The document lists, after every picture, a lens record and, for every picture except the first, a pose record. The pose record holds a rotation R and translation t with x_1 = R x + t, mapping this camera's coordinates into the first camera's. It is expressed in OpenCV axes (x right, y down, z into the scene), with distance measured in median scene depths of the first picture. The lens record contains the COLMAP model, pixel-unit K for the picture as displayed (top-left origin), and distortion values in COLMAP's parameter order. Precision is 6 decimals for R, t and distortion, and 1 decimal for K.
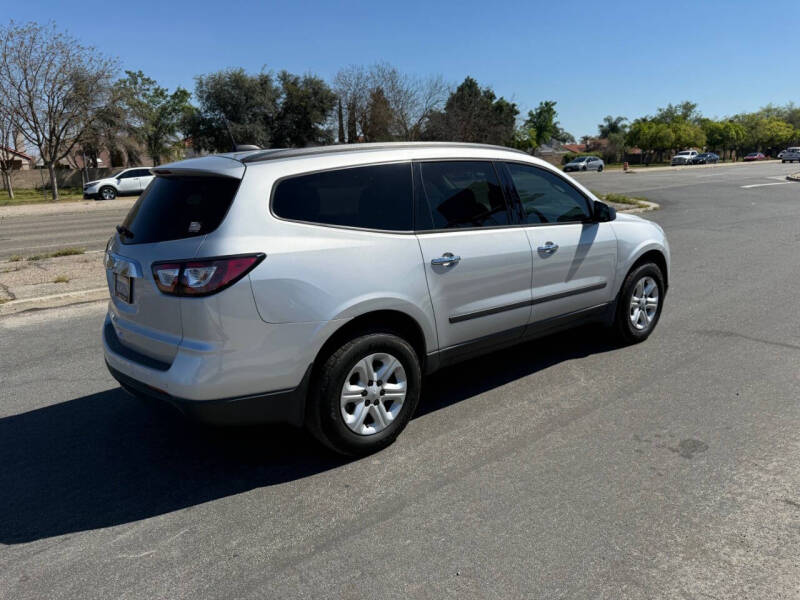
lens RADIAL K [[574.0, 0, 400.0], [0, 574.0, 300.0], [0, 0, 1]] dist [0.028630, -0.035444]
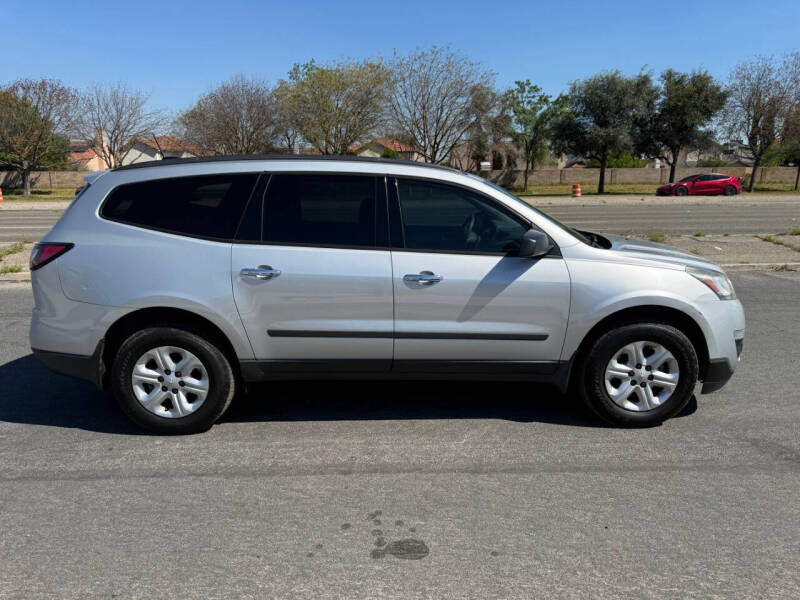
lens RADIAL K [[574.0, 0, 400.0], [0, 574.0, 300.0], [0, 0, 1]] dist [0.028630, -0.035444]
pose [[0.792232, 0.158350, -0.589316, 0.605618], [-0.161793, 0.985688, 0.047353, -0.075097], [0.588380, 0.057833, 0.806514, 0.234280]]
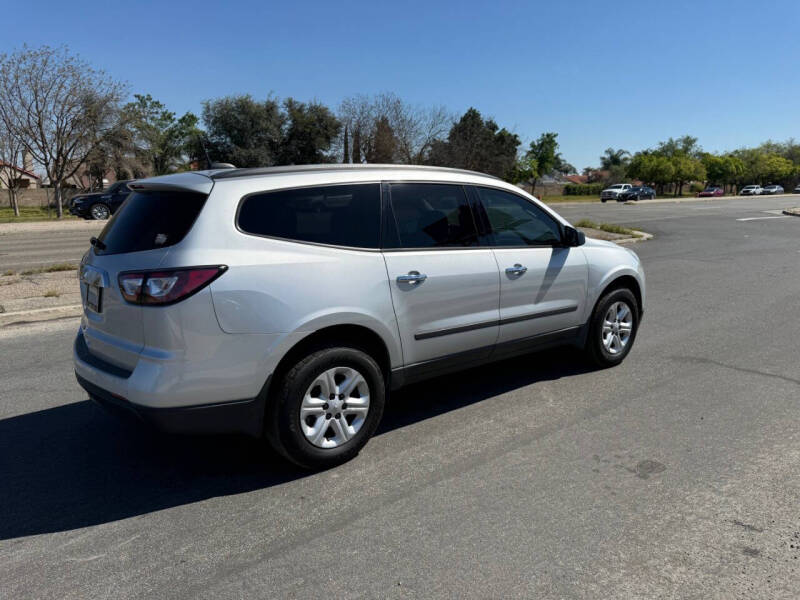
lens RADIAL K [[572.4, 0, 400.0], [0, 572.4, 300.0], [0, 0, 1]] dist [0.042239, -0.053121]
pose [[0.999752, 0.022048, -0.003066, 0.044291], [-0.022164, 0.998751, -0.044776, 0.010939], [0.002075, 0.044832, 0.998992, -0.014667]]
